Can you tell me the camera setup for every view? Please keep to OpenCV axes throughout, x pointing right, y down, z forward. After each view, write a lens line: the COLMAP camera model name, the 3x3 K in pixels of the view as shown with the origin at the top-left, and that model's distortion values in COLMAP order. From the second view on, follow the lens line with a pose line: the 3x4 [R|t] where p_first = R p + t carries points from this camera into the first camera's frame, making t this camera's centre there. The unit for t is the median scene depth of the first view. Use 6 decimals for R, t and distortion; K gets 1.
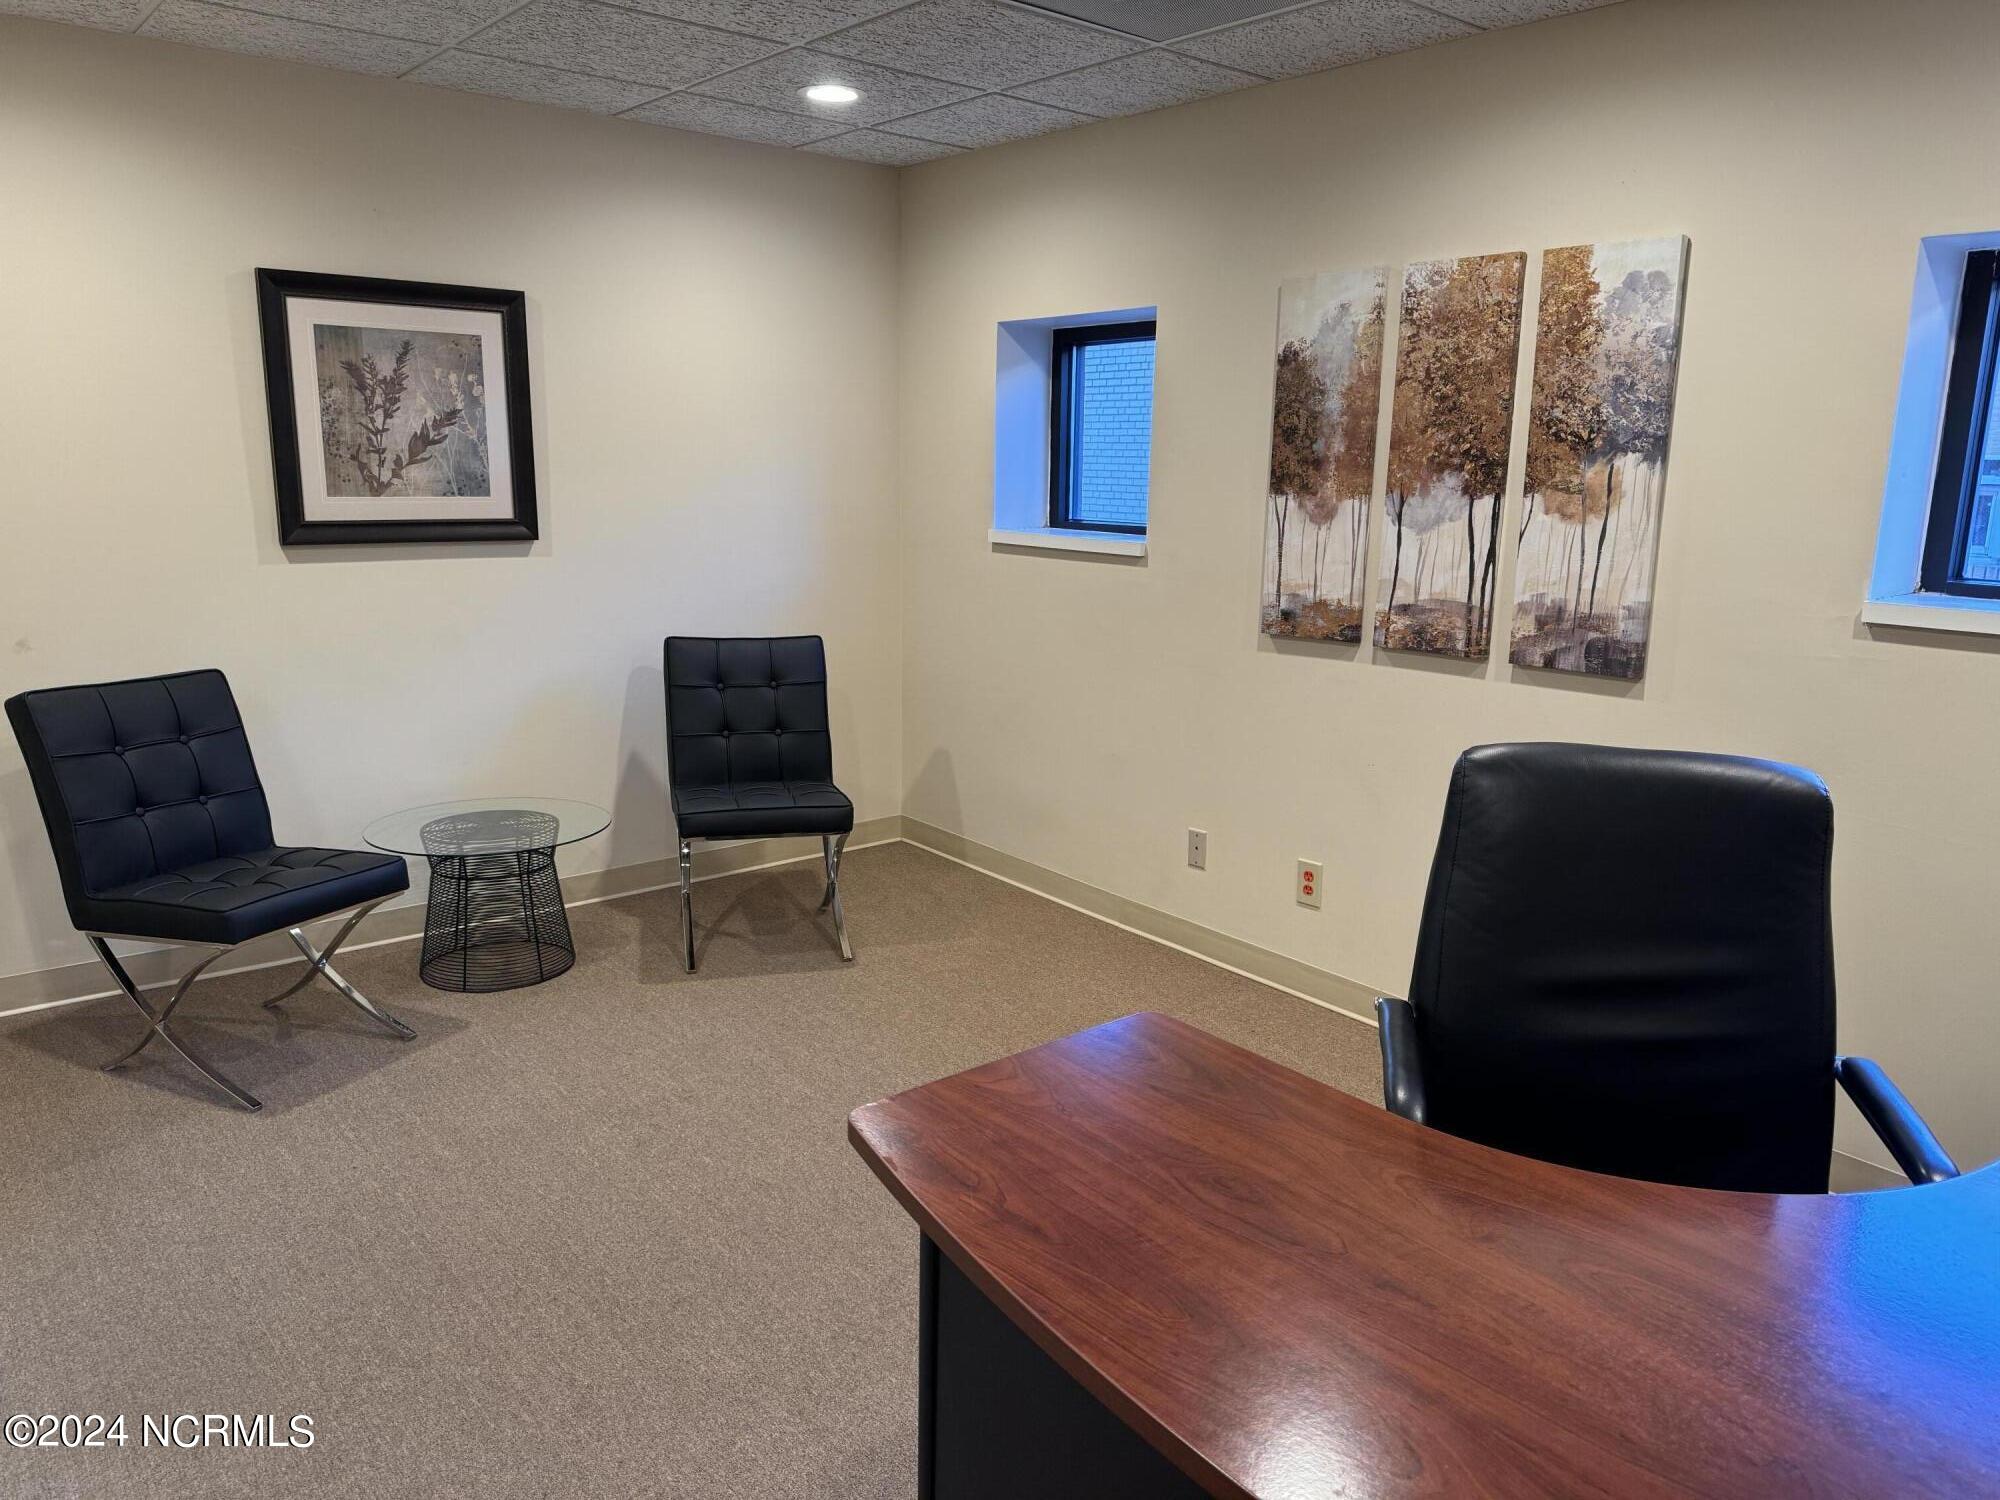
lens RADIAL K [[1393.1, 0, 1019.2], [0, 1393.1, 760.4], [0, 0, 1]] dist [0.000234, -0.011046]
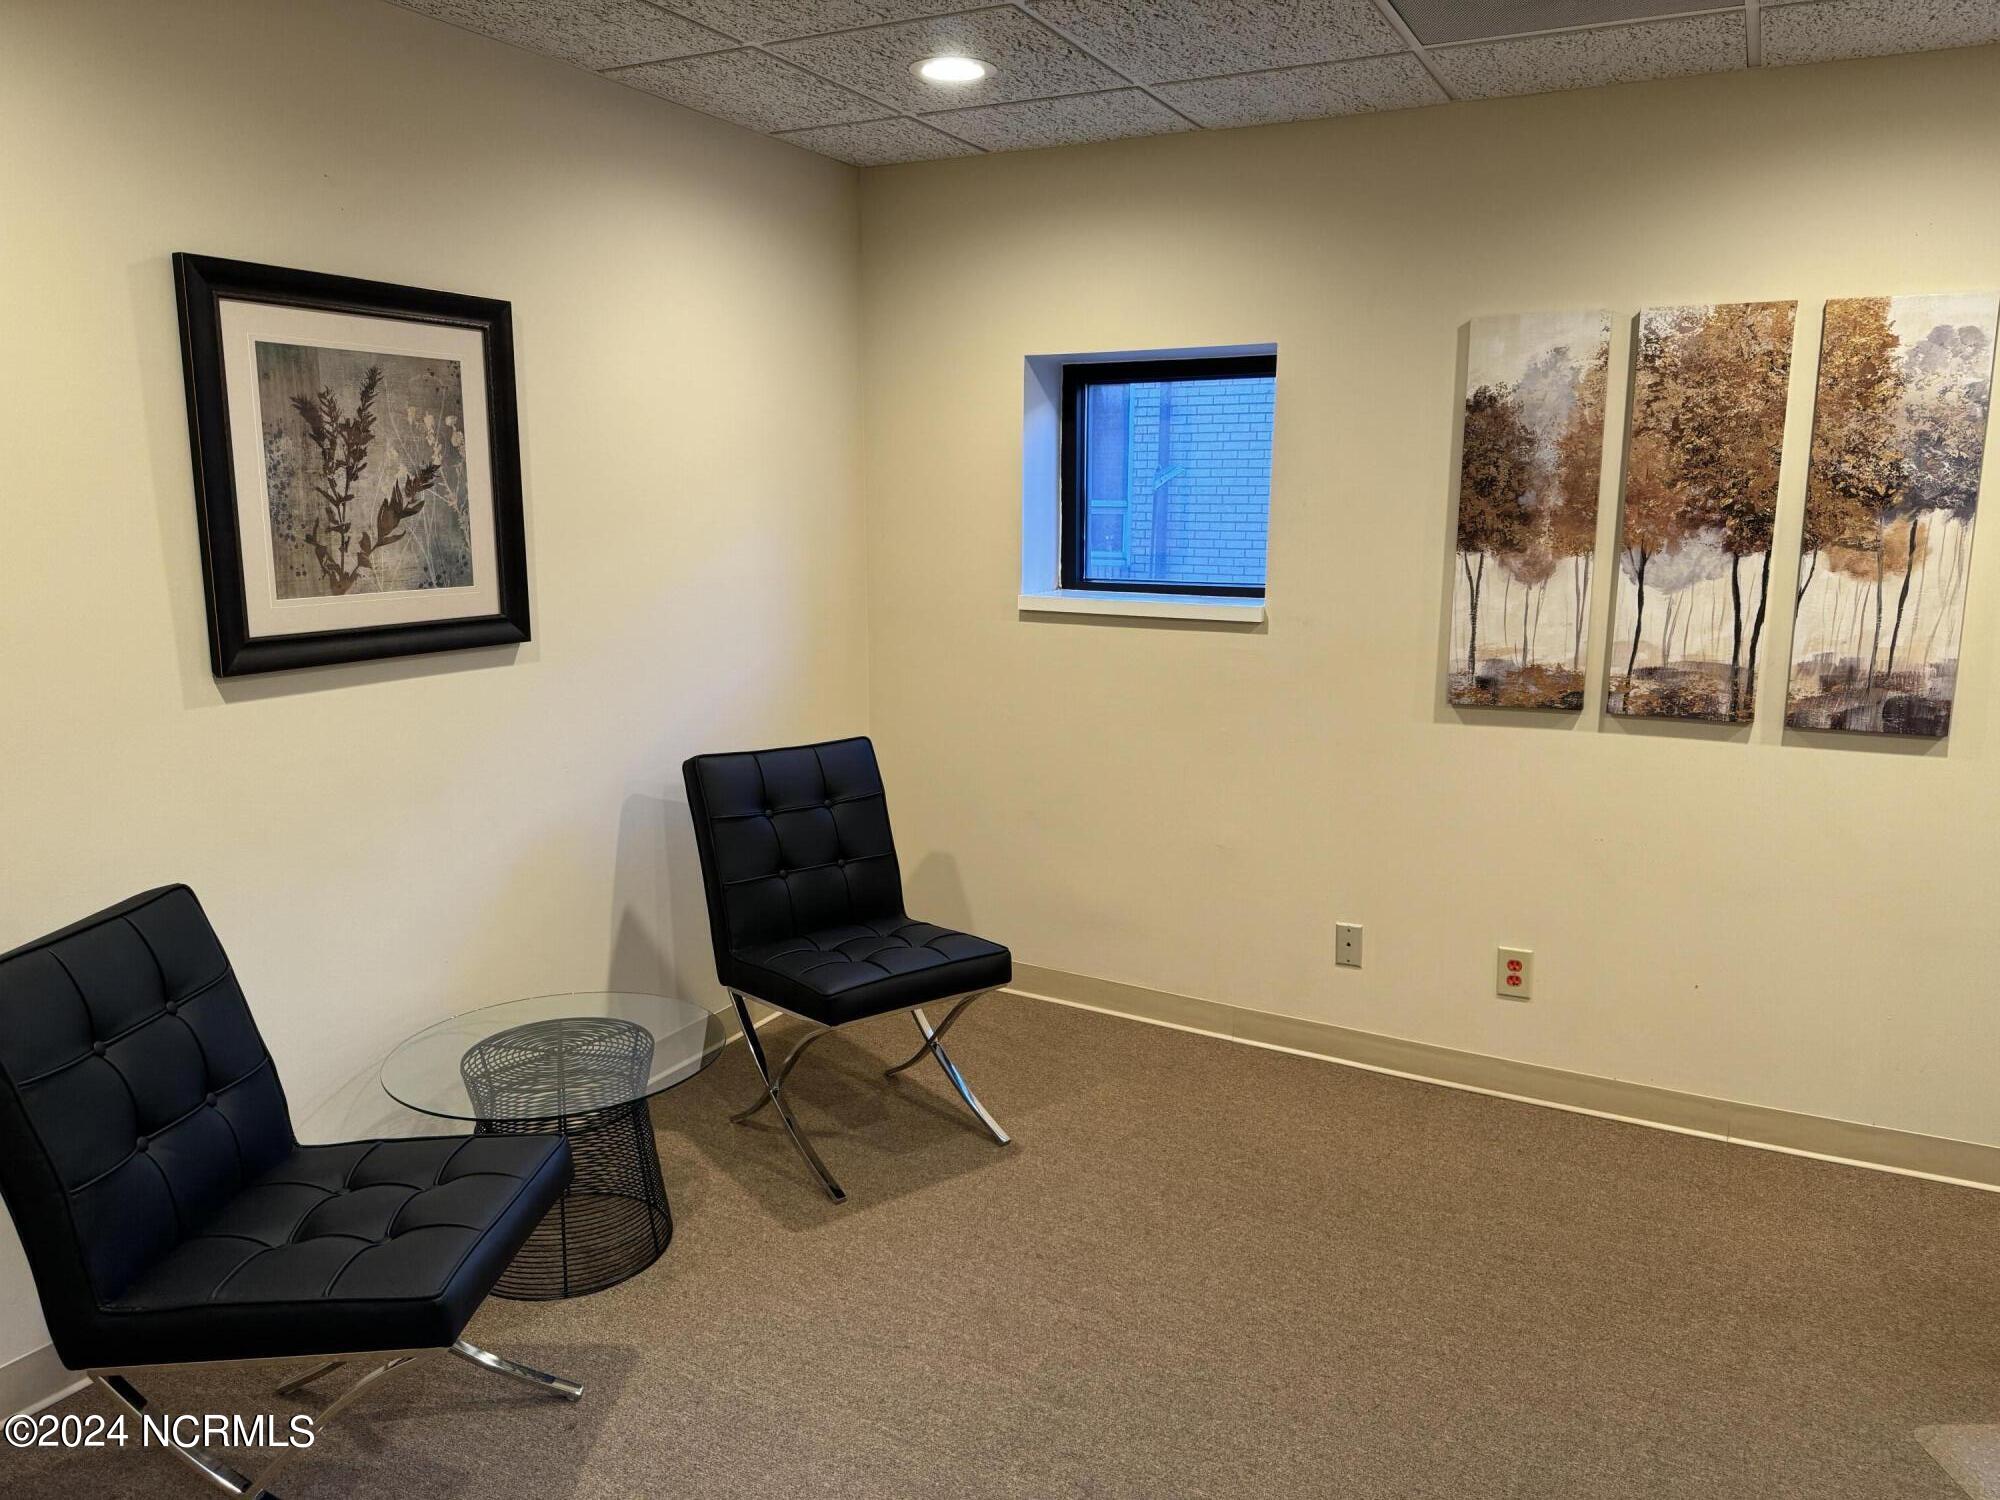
lens RADIAL K [[1393.1, 0, 1006.7], [0, 1393.1, 735.3], [0, 0, 1]] dist [0.000234, -0.011046]
pose [[0.928359, -0.079568, 0.363068, -0.452898], [0.090463, 0.995814, -0.013076, -0.091345], [-0.360508, 0.044983, 0.931671, 0.279019]]
